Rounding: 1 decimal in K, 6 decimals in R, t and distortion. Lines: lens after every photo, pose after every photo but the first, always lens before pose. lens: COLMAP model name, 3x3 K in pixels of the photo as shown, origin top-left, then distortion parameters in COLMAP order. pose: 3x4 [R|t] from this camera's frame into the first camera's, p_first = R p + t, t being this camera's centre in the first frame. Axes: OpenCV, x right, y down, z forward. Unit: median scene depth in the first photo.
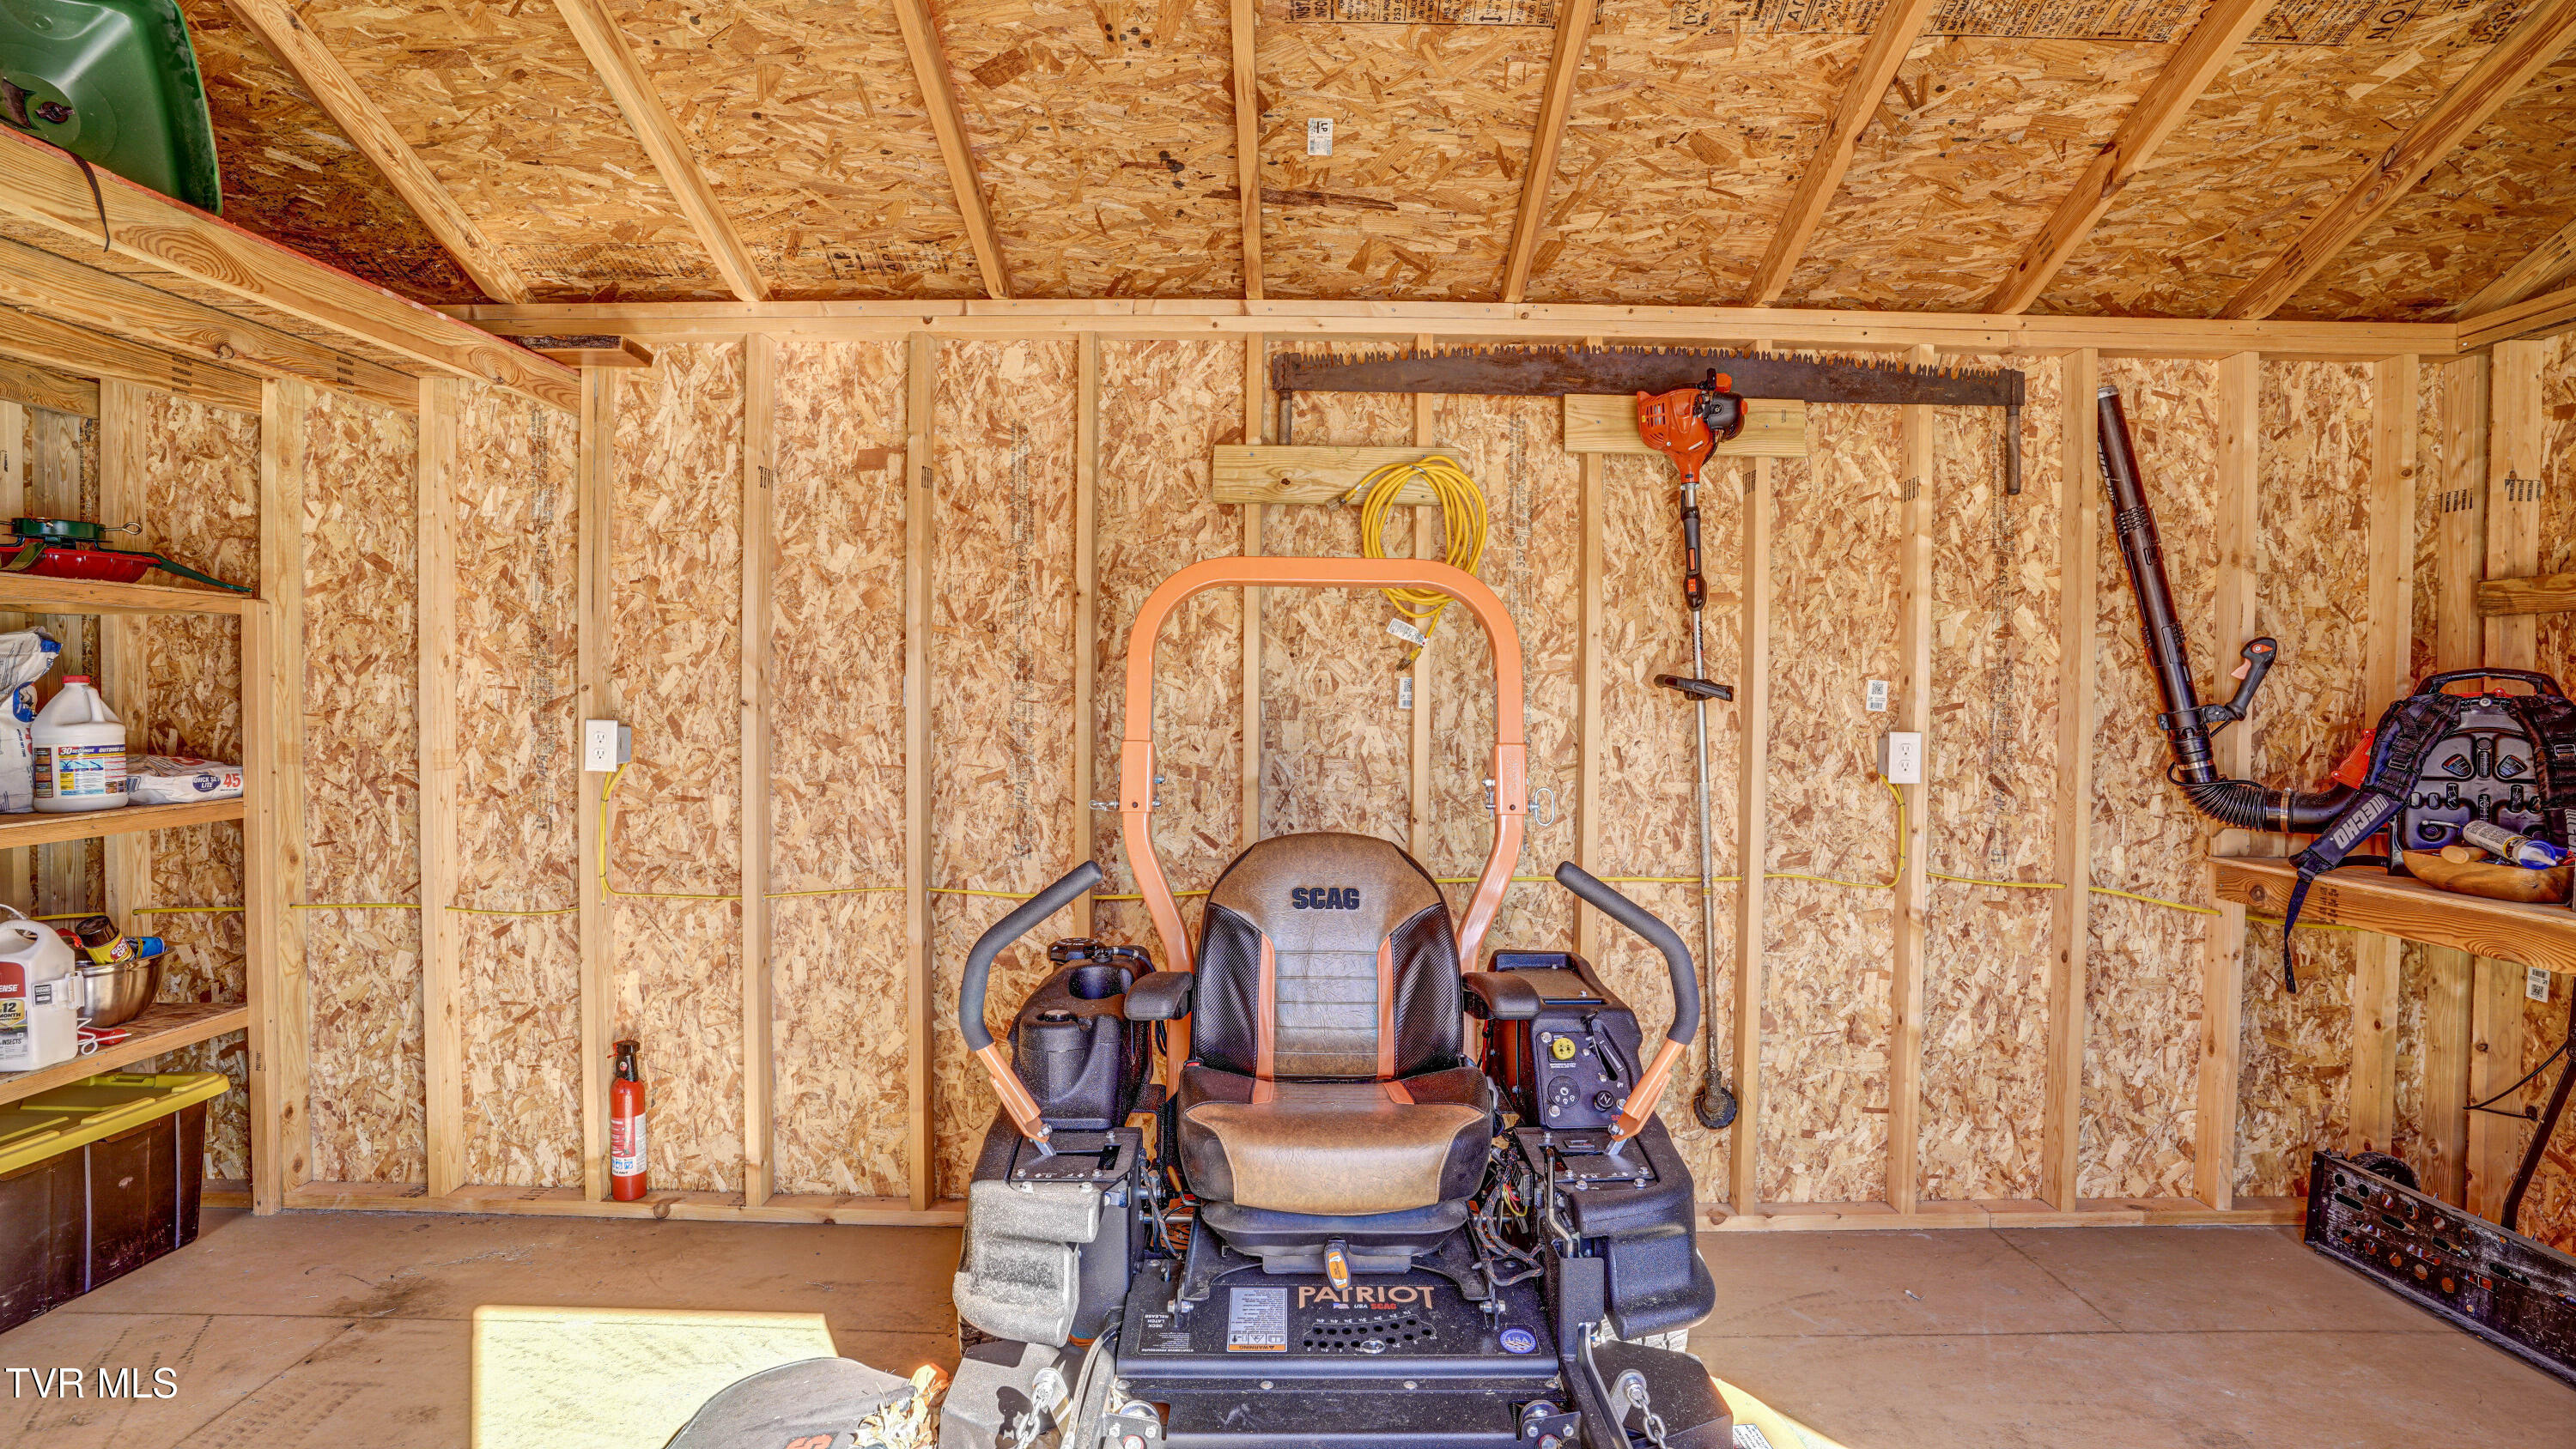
lens RADIAL K [[1301.3, 0, 1288.0], [0, 1301.3, 724.5], [0, 0, 1]] dist [-0.083468, 0.046038]
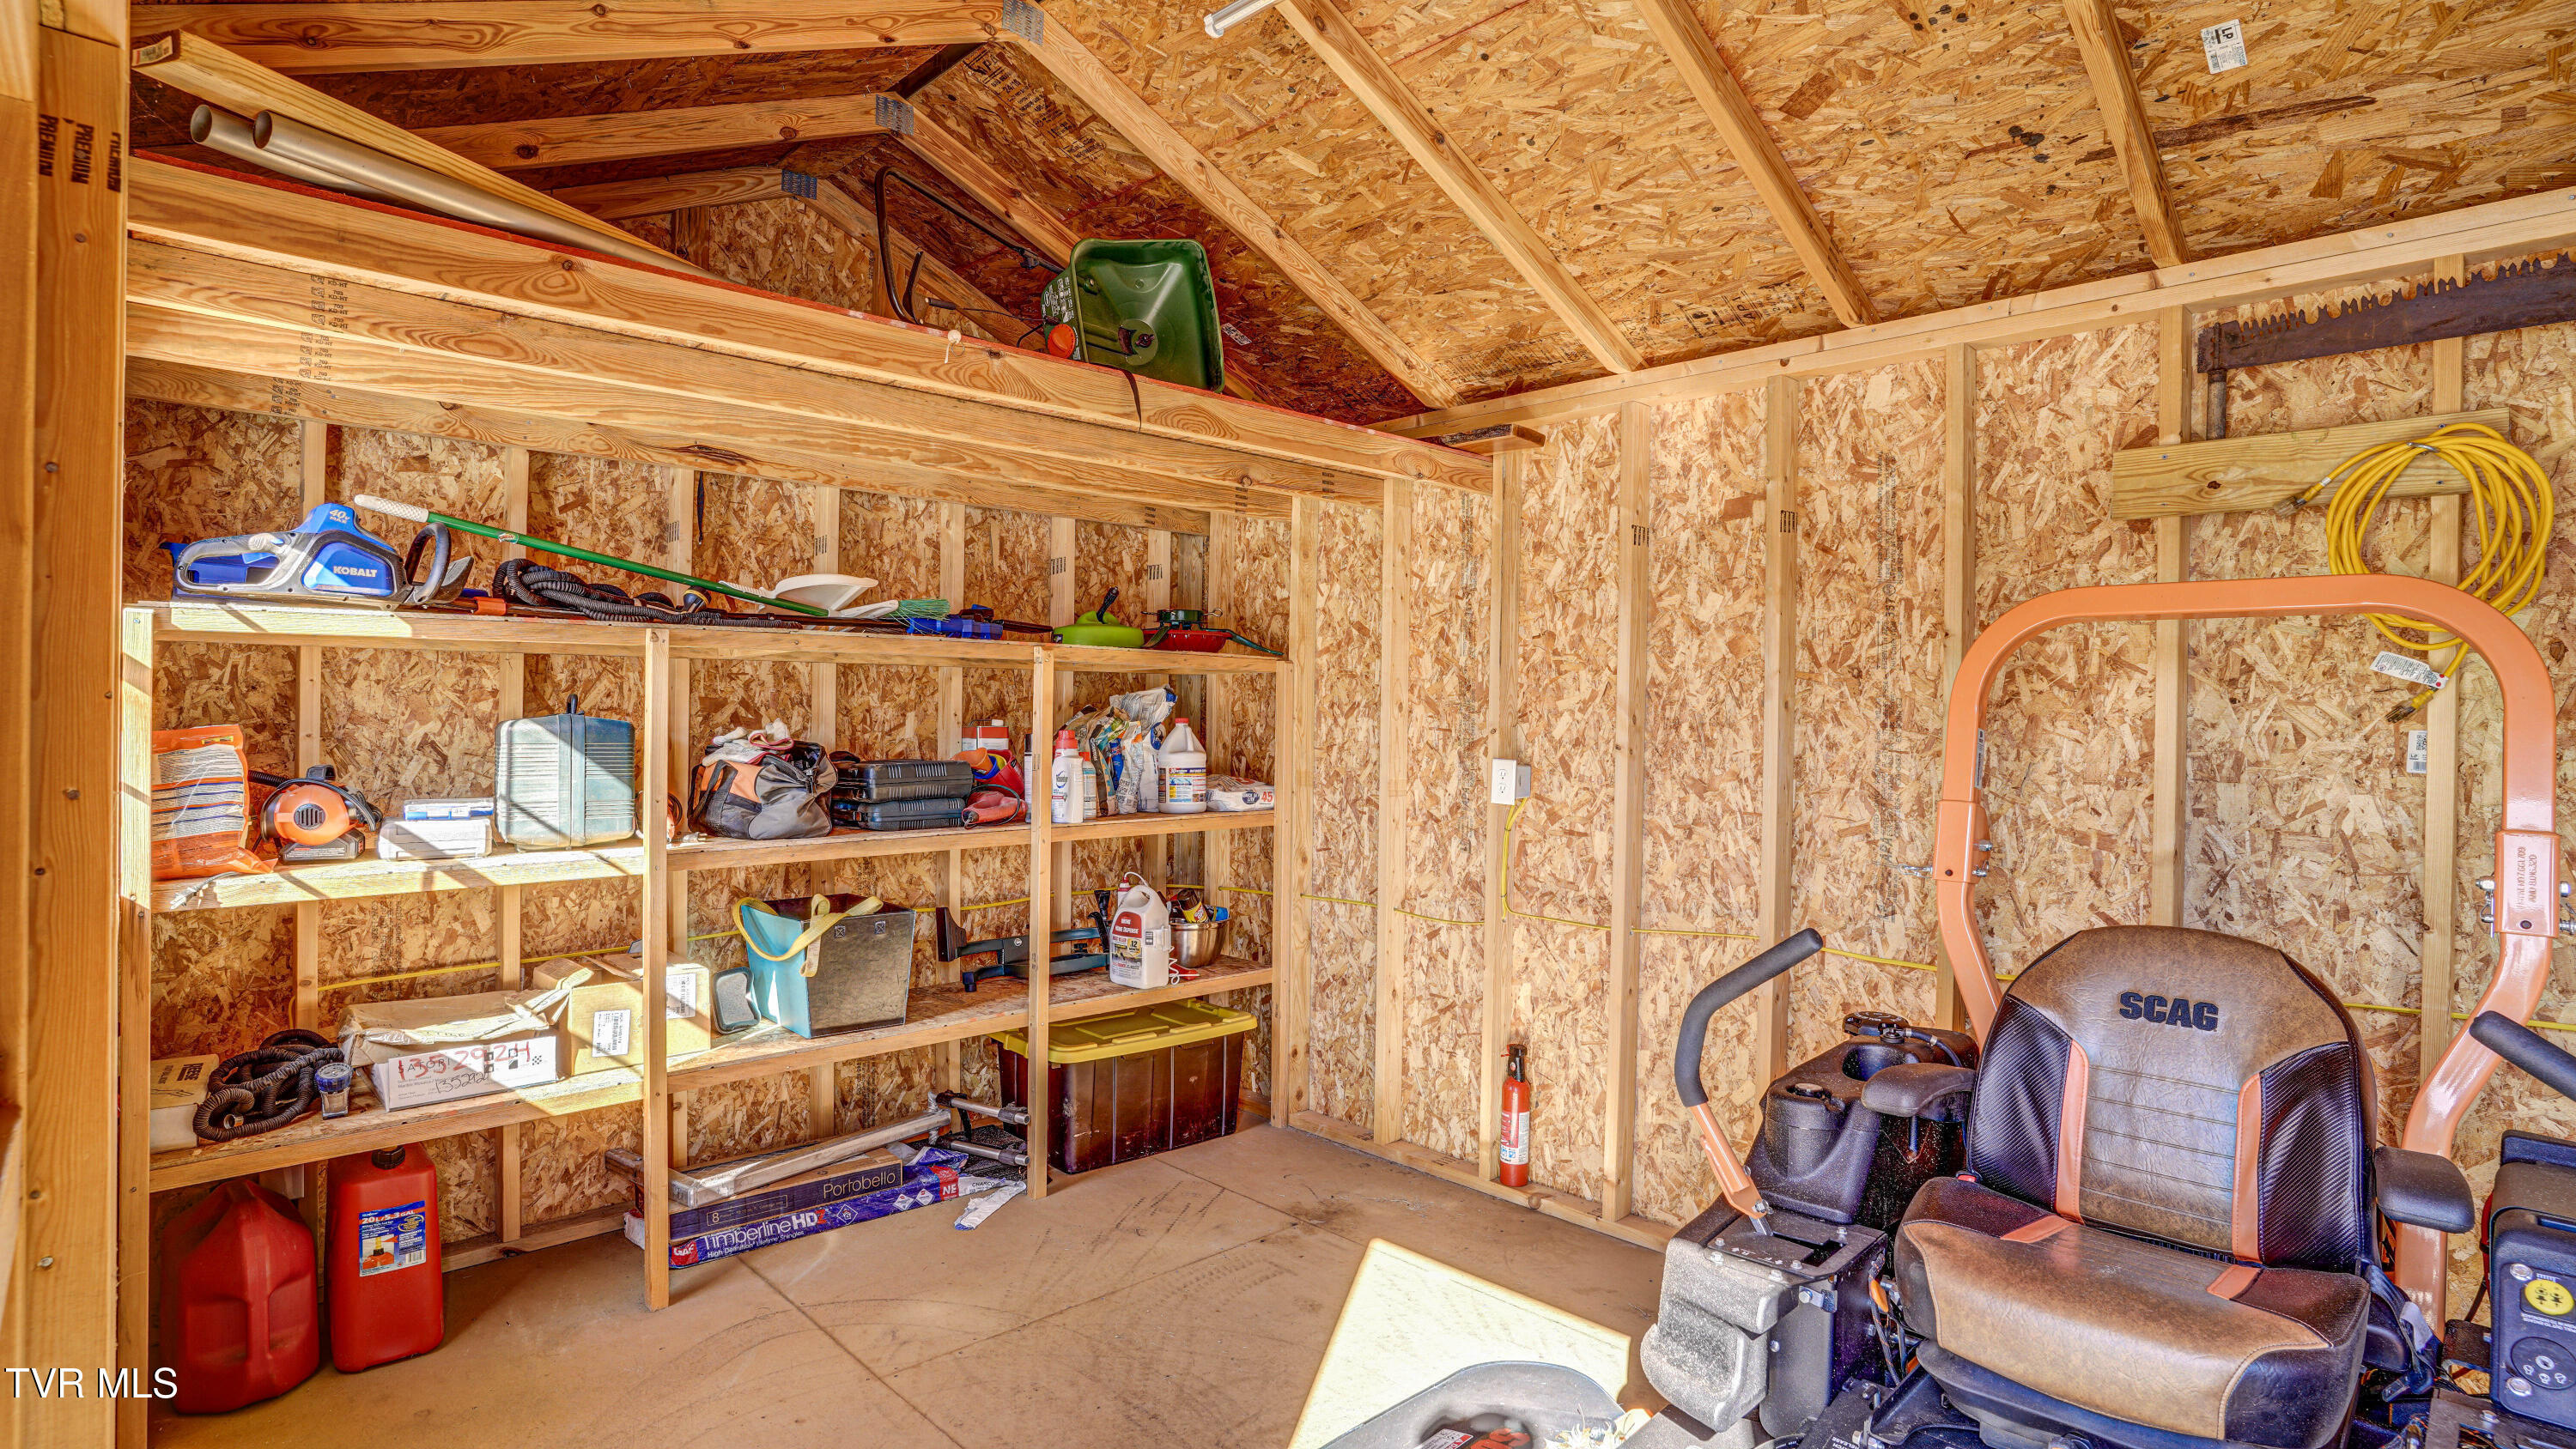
lens RADIAL K [[1301.3, 0, 1288.0], [0, 1301.3, 724.5], [0, 0, 1]] dist [-0.083468, 0.046038]
pose [[0.691103, 0.008618, -0.722705, 0.165220], [-0.028414, 0.999480, -0.015254, -0.011297], [0.722197, 0.031077, 0.690989, 0.054563]]
